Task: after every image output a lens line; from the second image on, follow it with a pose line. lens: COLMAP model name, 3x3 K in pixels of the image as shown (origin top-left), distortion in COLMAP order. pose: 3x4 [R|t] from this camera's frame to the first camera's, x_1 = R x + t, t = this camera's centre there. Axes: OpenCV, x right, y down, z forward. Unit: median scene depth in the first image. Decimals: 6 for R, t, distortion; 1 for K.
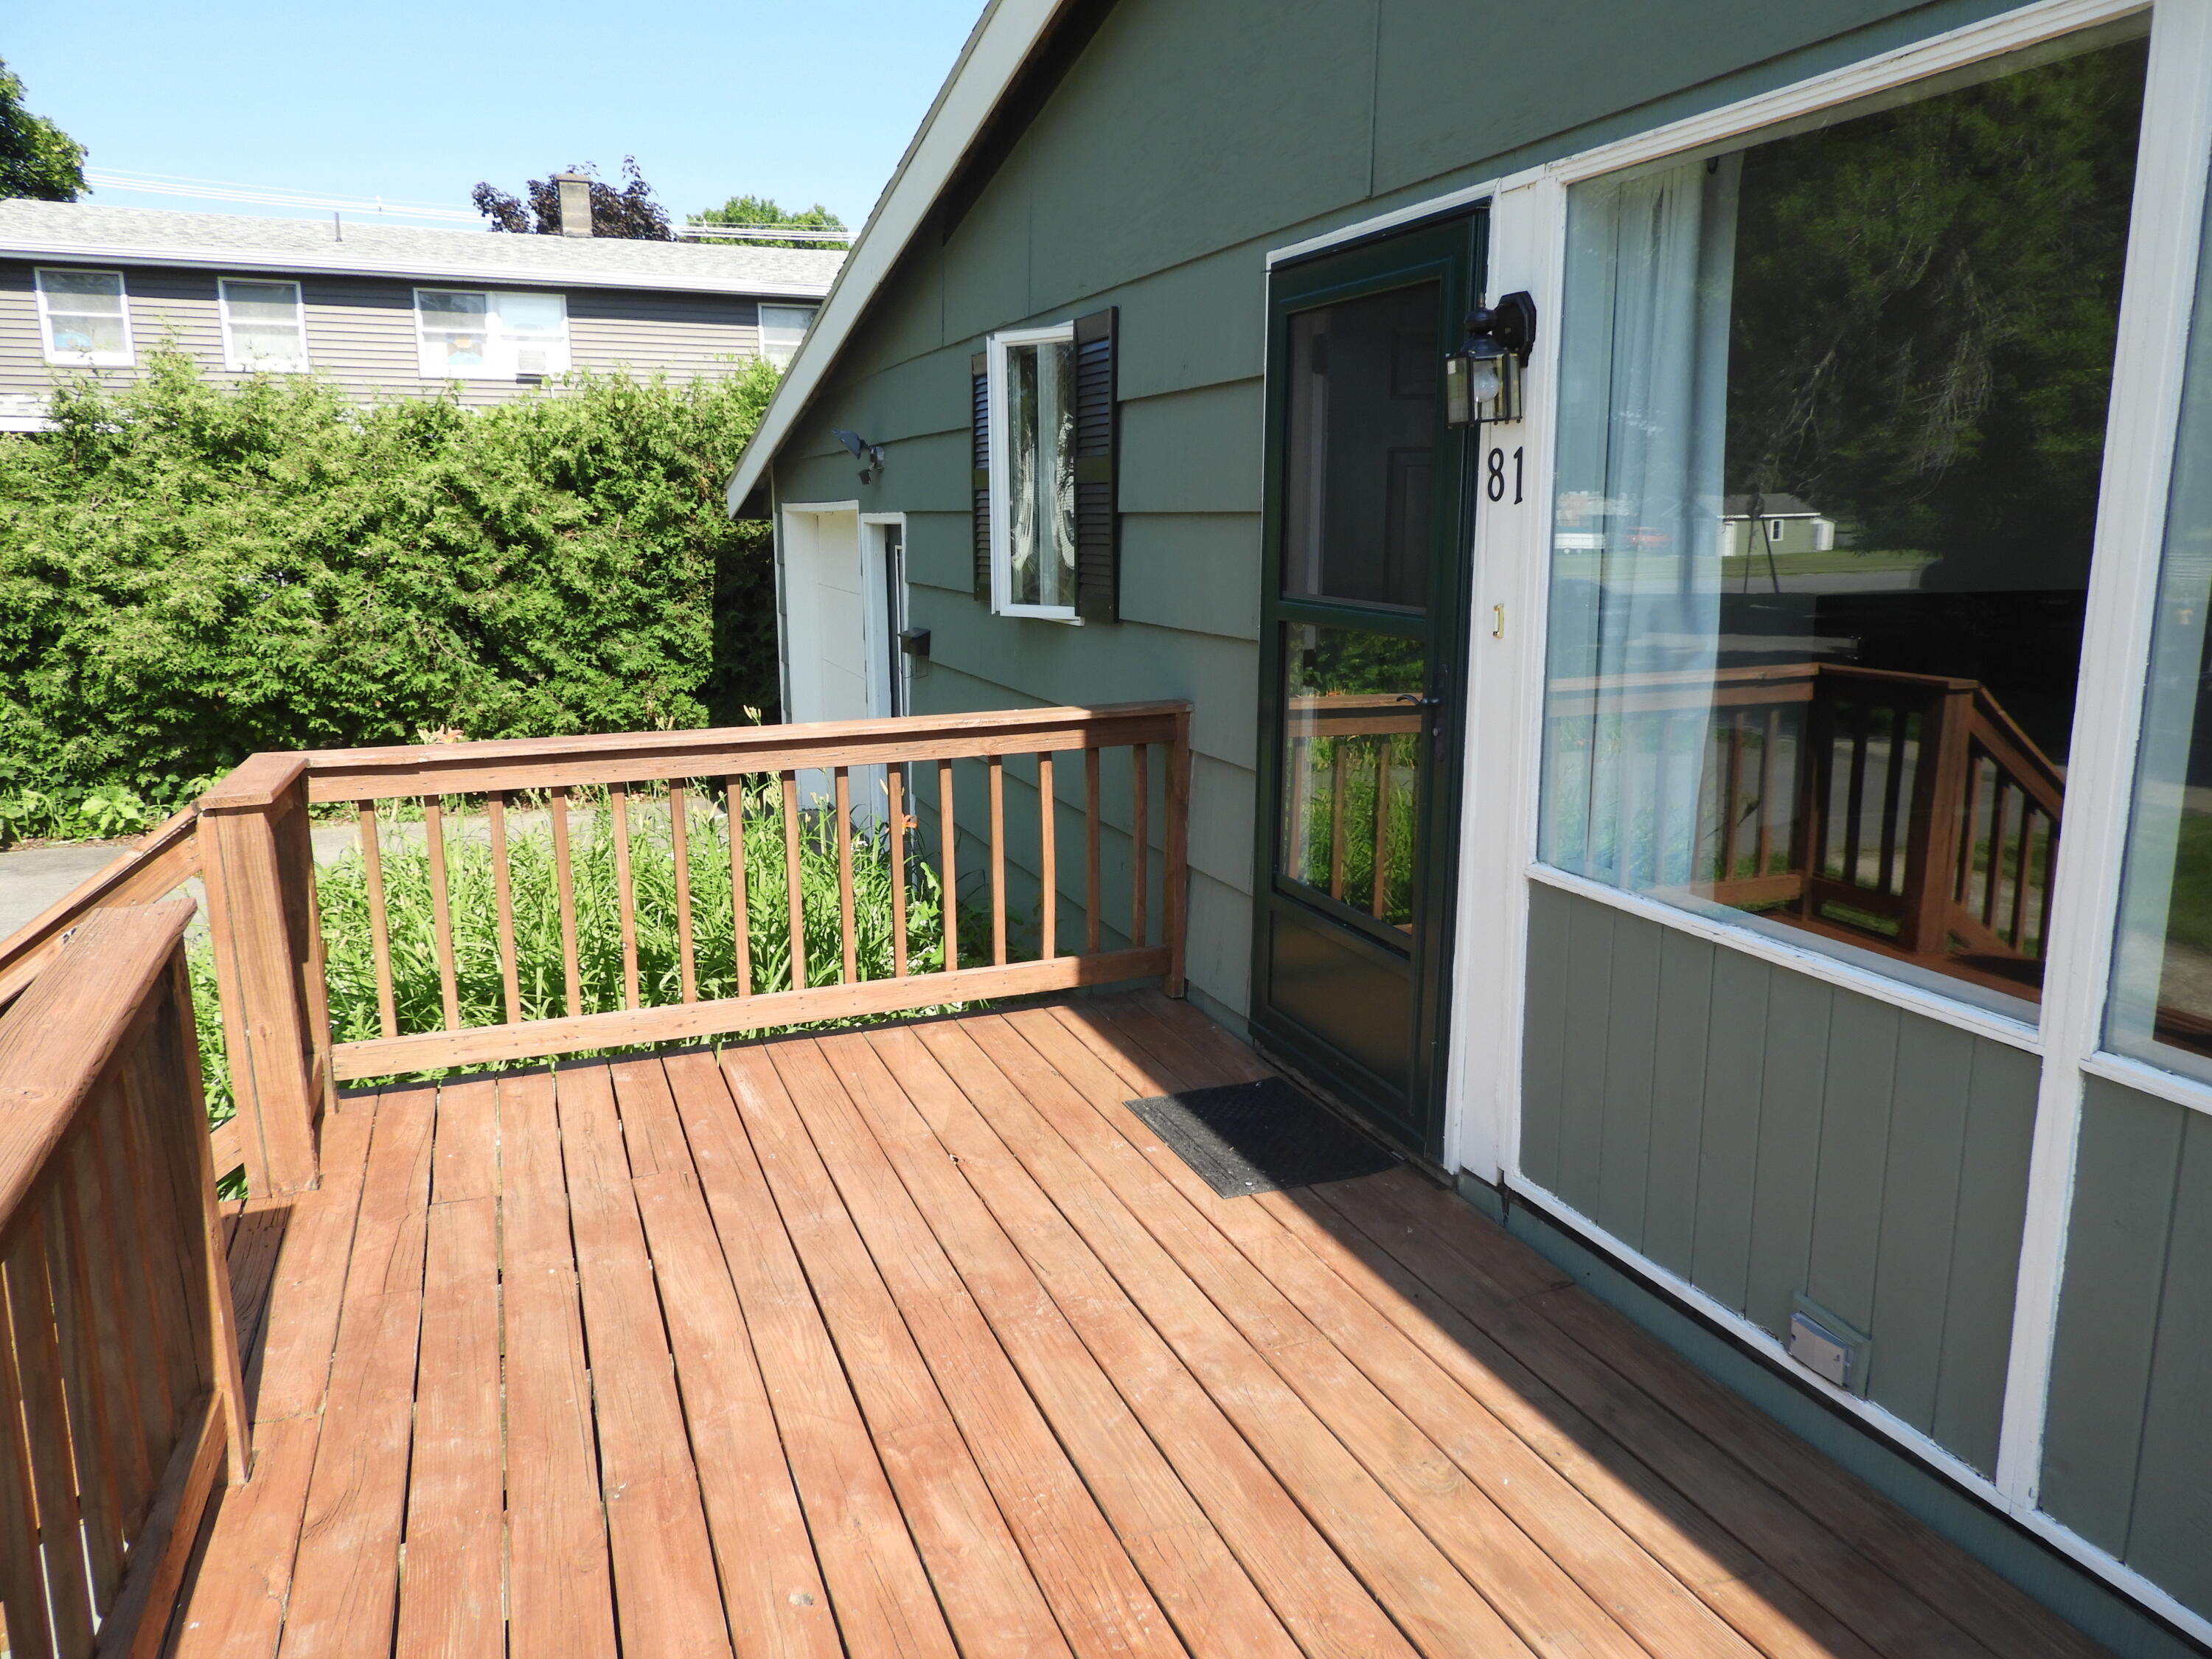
lens RADIAL K [[1575.5, 0, 1107.6], [0, 1575.5, 830.1], [0, 0, 1]] dist [0.012043, -0.003219]
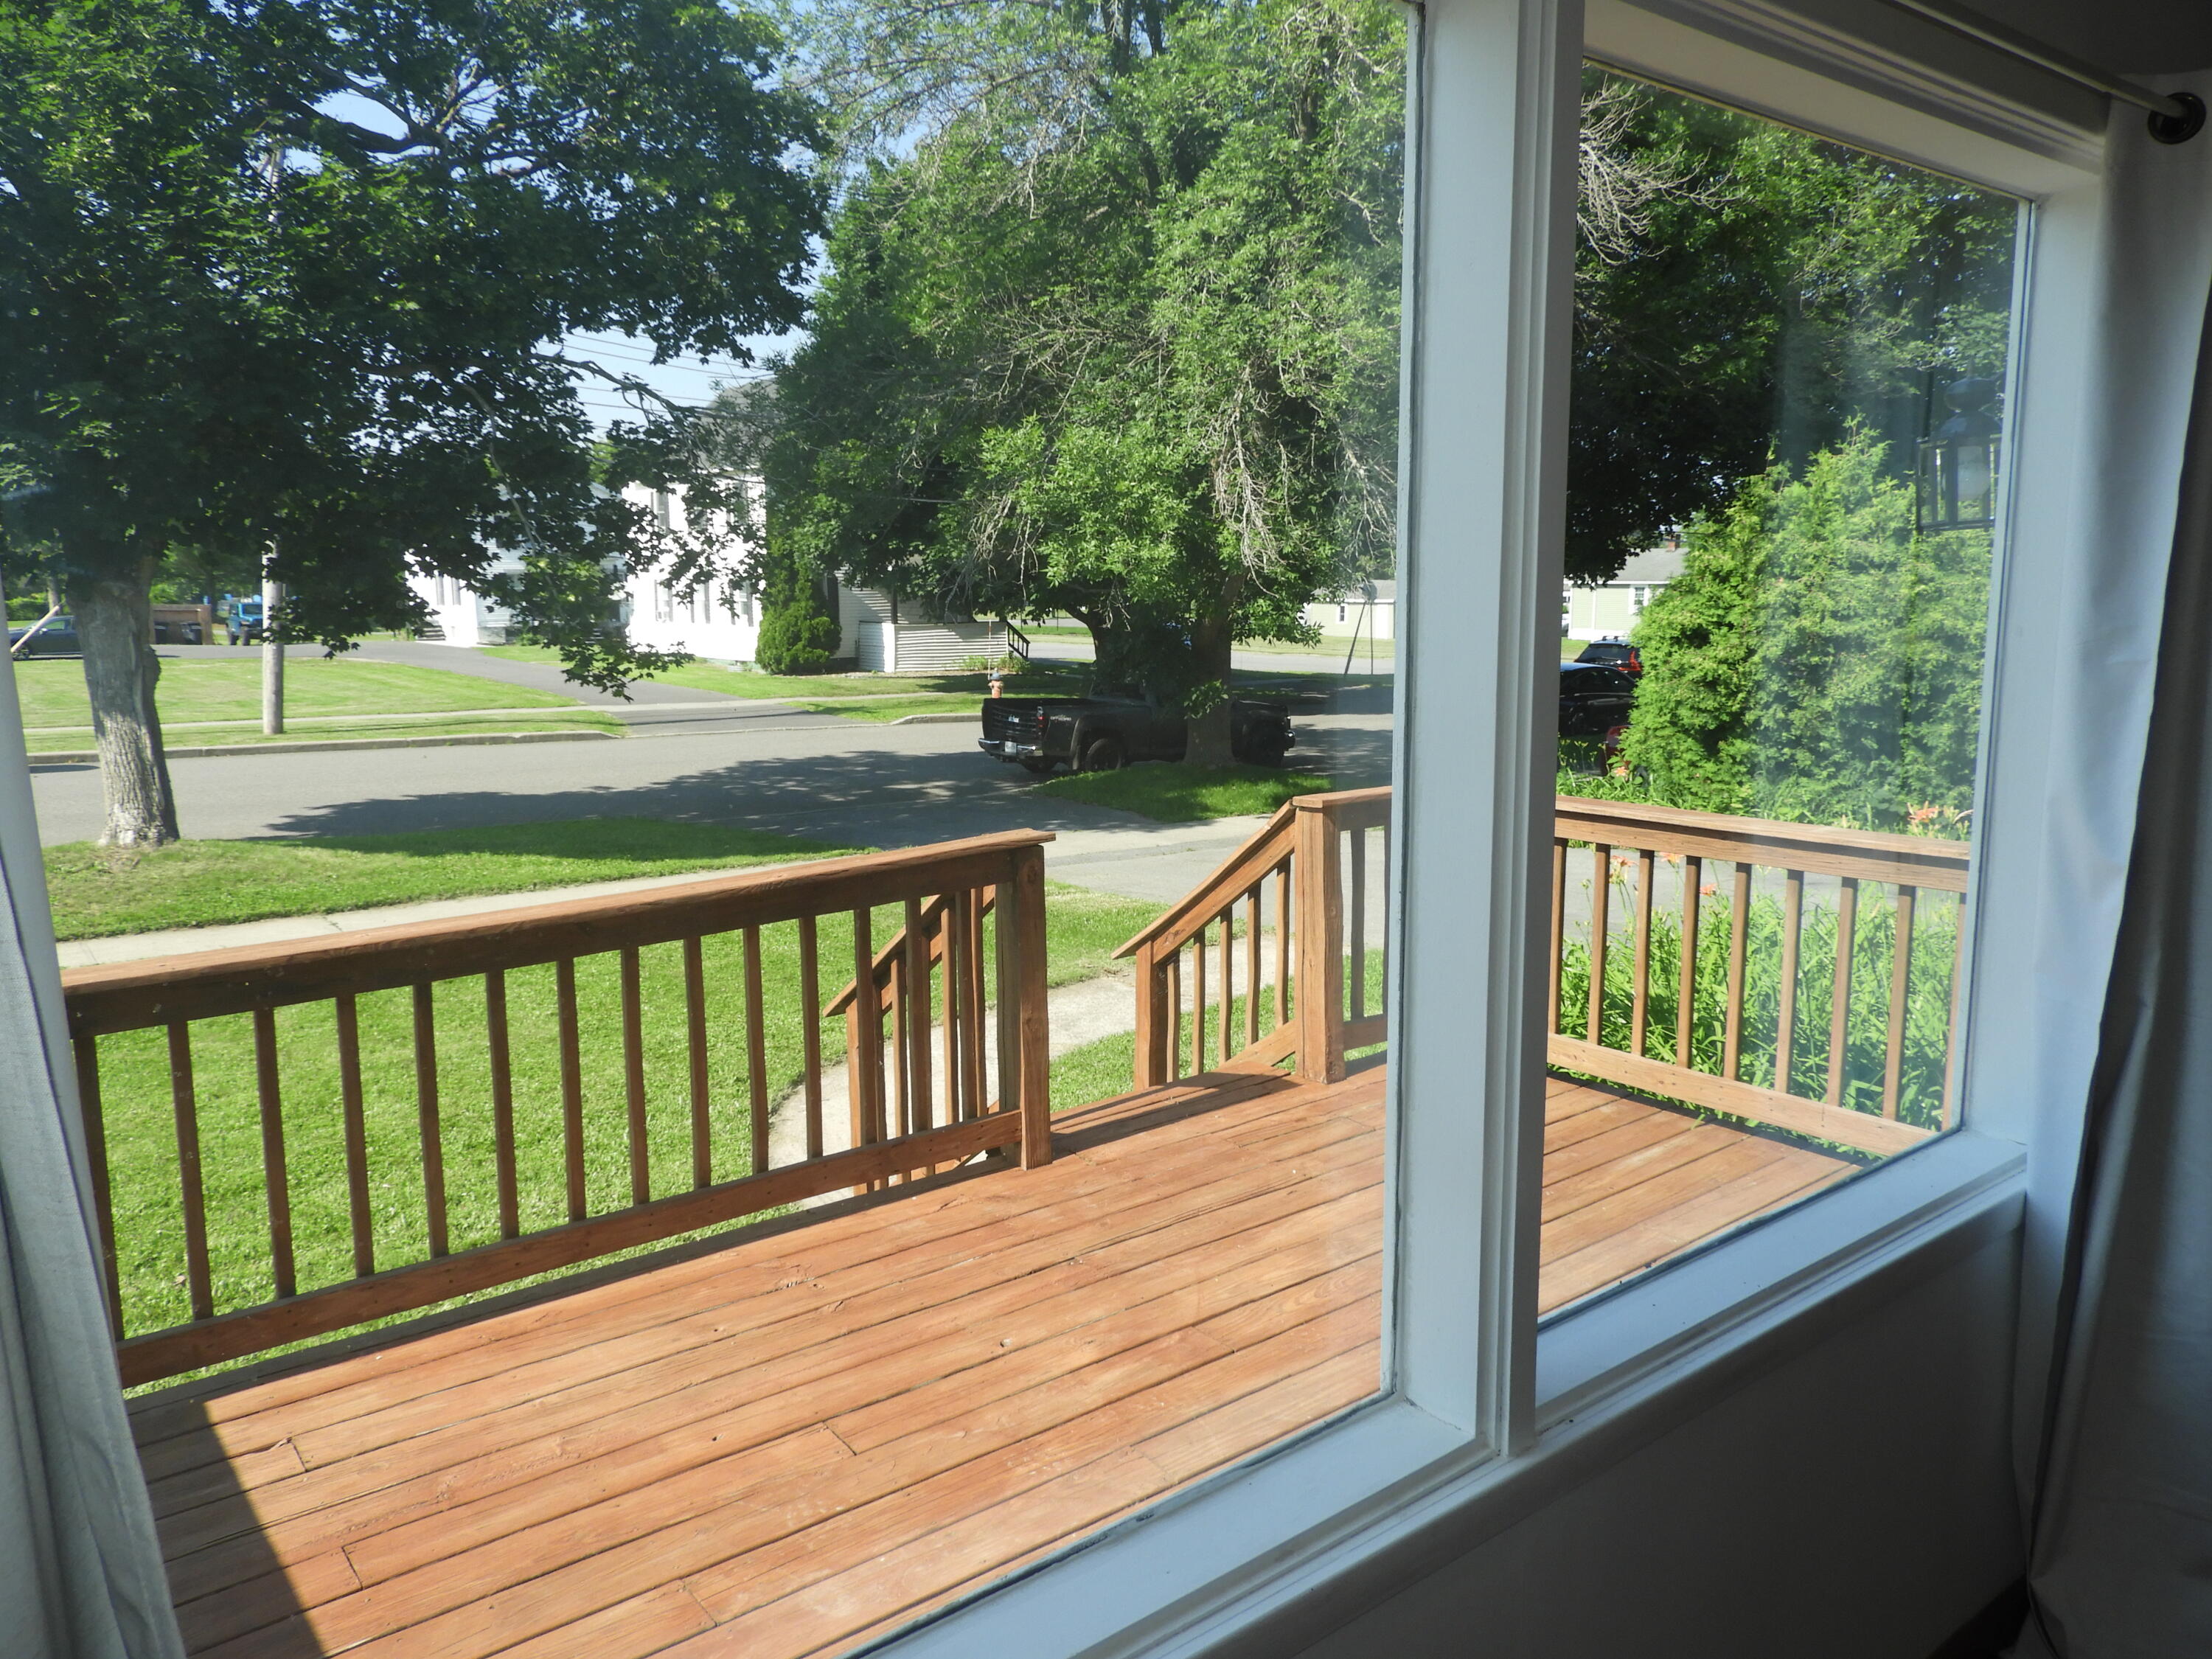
lens RADIAL K [[1575.5, 0, 1106.3], [0, 1575.5, 823.4], [0, 0, 1]] dist [0.012043, -0.003219]
pose [[0.285480, 0.149993, -0.946575, 0.794686], [-0.186094, 0.977554, 0.098777, -0.110089], [0.940144, 0.147953, 0.306985, 0.374162]]
